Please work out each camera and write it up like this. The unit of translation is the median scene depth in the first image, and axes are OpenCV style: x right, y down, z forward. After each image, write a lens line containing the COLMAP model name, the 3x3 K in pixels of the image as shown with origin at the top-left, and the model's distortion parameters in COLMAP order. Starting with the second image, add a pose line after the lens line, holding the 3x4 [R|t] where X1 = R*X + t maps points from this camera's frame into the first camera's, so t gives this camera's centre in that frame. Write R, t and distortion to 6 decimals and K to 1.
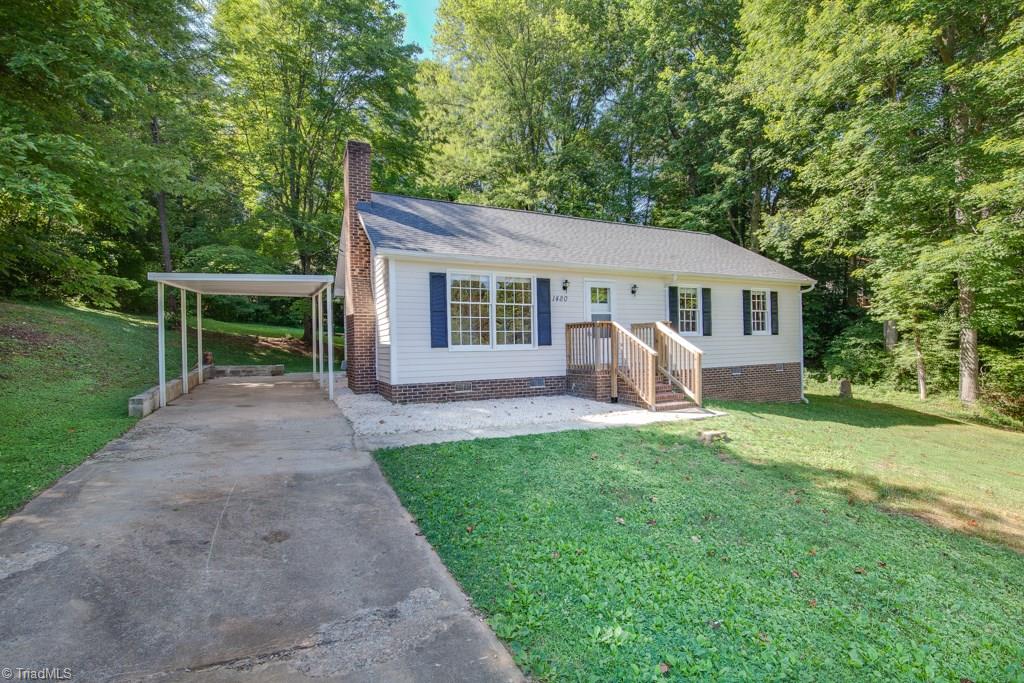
lens RADIAL K [[452.4, 0, 511.3], [0, 452.4, 341.5], [0, 0, 1]] dist [-0.004674, -0.000780]
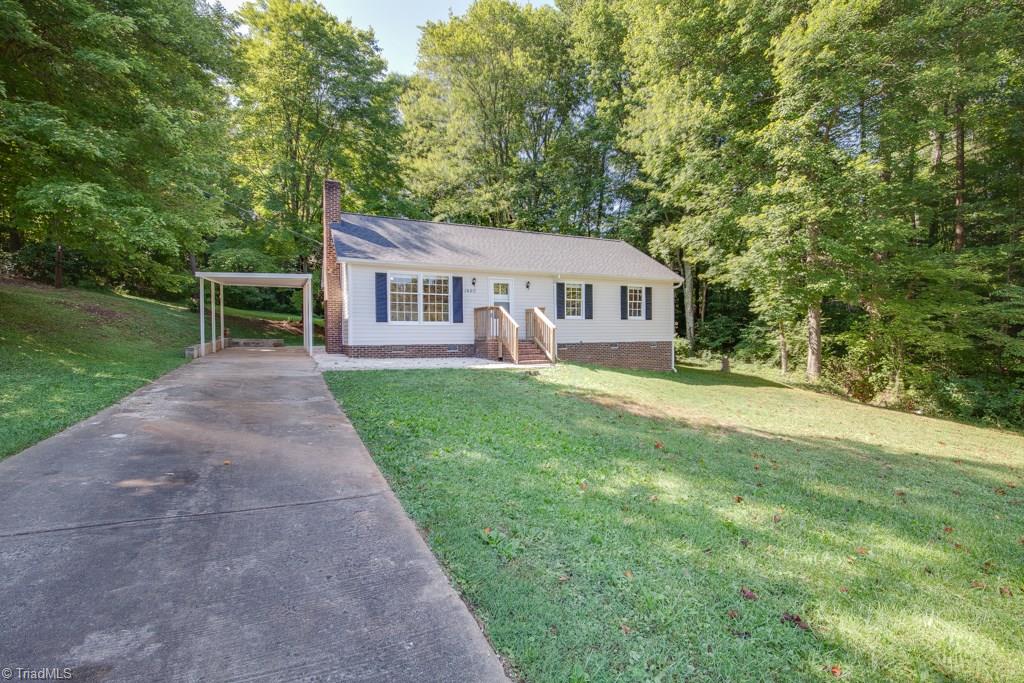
lens RADIAL K [[452.4, 0, 512.7], [0, 452.4, 343.2], [0, 0, 1]] dist [-0.004674, -0.000780]
pose [[0.999866, 0.011003, -0.012134, 0.207075], [-0.010775, 0.999767, 0.018686, 0.034998], [0.012337, -0.018553, 0.999752, -0.353896]]
